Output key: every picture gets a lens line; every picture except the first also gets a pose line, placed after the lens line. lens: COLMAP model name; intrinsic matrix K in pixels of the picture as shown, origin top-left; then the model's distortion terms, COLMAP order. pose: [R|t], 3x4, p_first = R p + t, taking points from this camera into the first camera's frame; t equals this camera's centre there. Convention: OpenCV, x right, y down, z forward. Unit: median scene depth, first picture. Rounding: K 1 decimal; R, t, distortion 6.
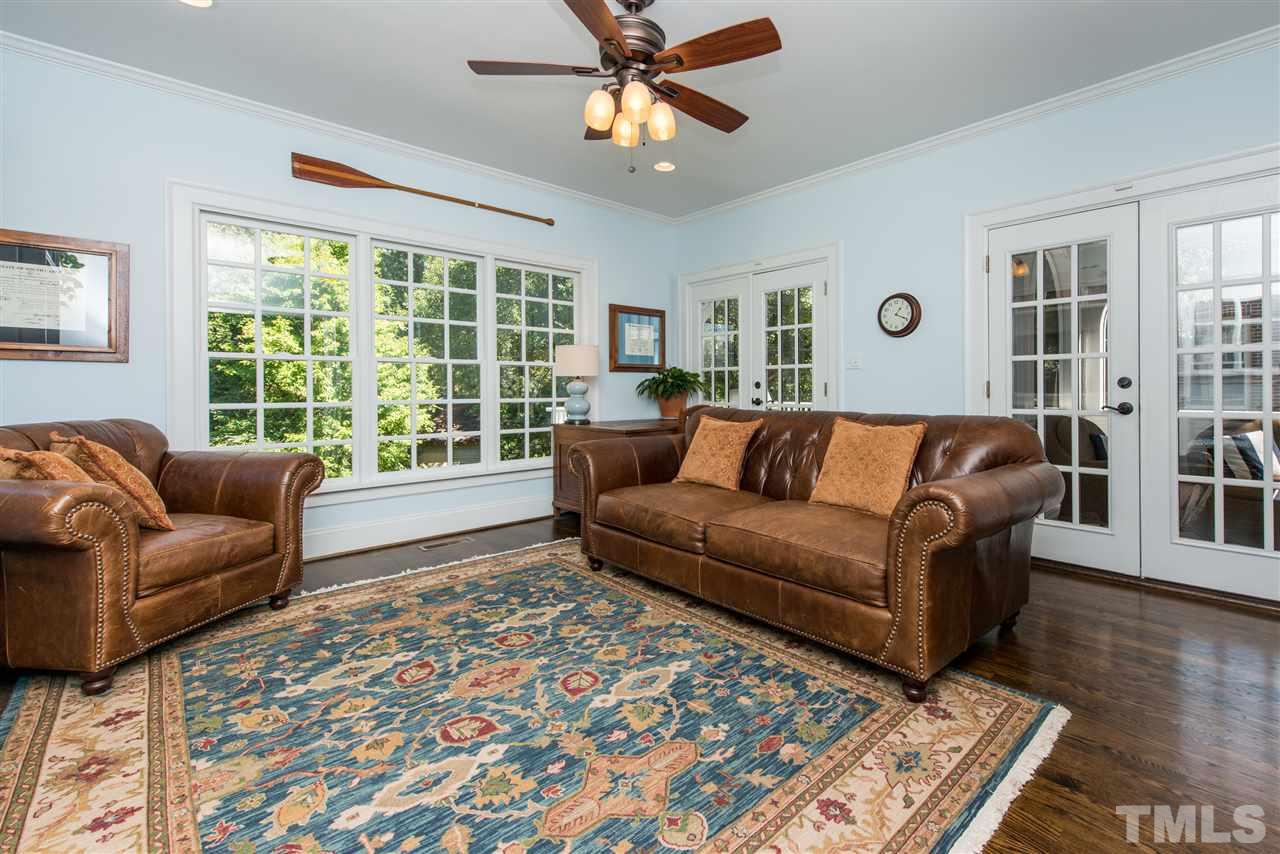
lens RADIAL K [[570.2, 0, 698.0], [0, 570.2, 388.4], [0, 0, 1]] dist [0.001561, -0.000411]
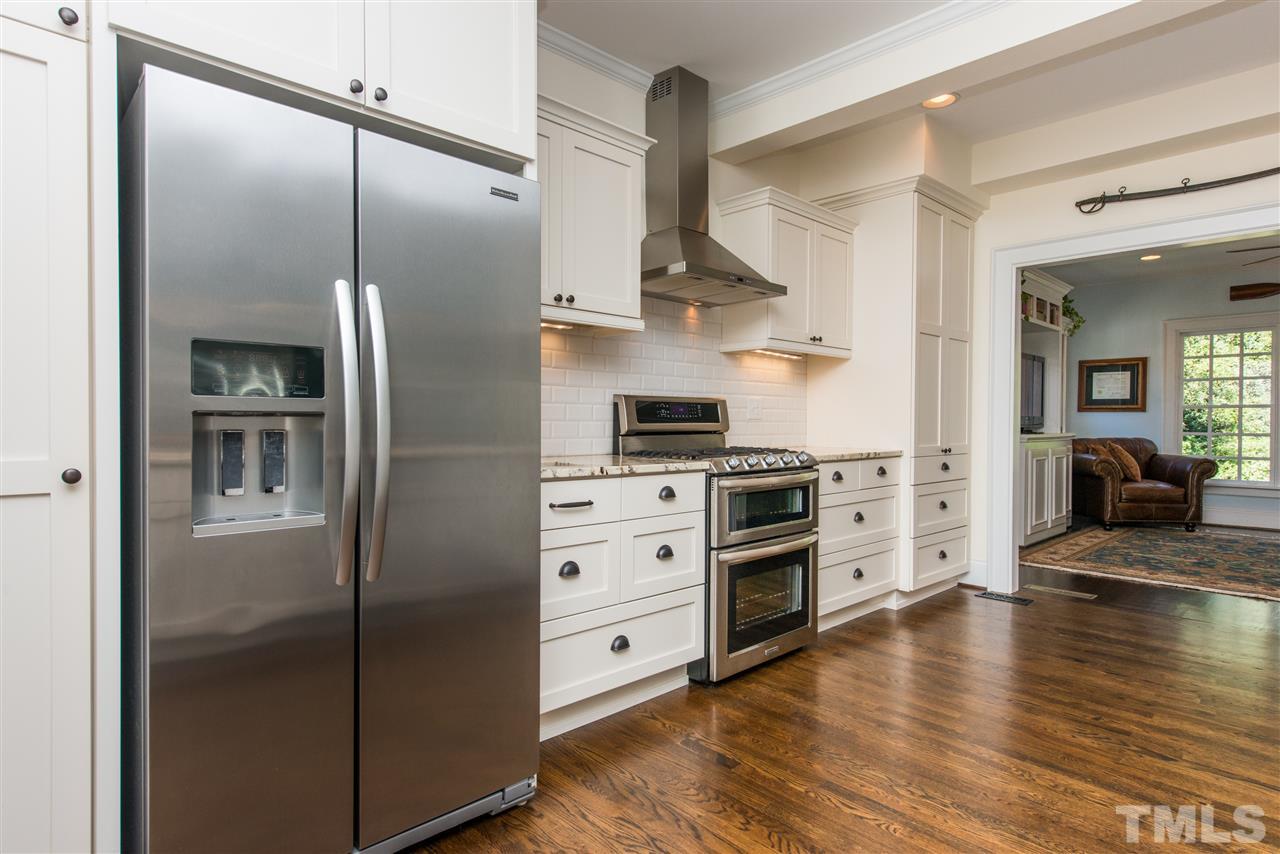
lens RADIAL K [[669.8, 0, 655.9], [0, 669.8, 430.8], [0, 0, 1]] dist [0.006559, -0.000267]
pose [[0.001227, 0.016078, -0.999870, 1.987549], [-0.004310, 0.999862, 0.016072, -0.010001], [0.999990, 0.004290, 0.001296, -1.096371]]
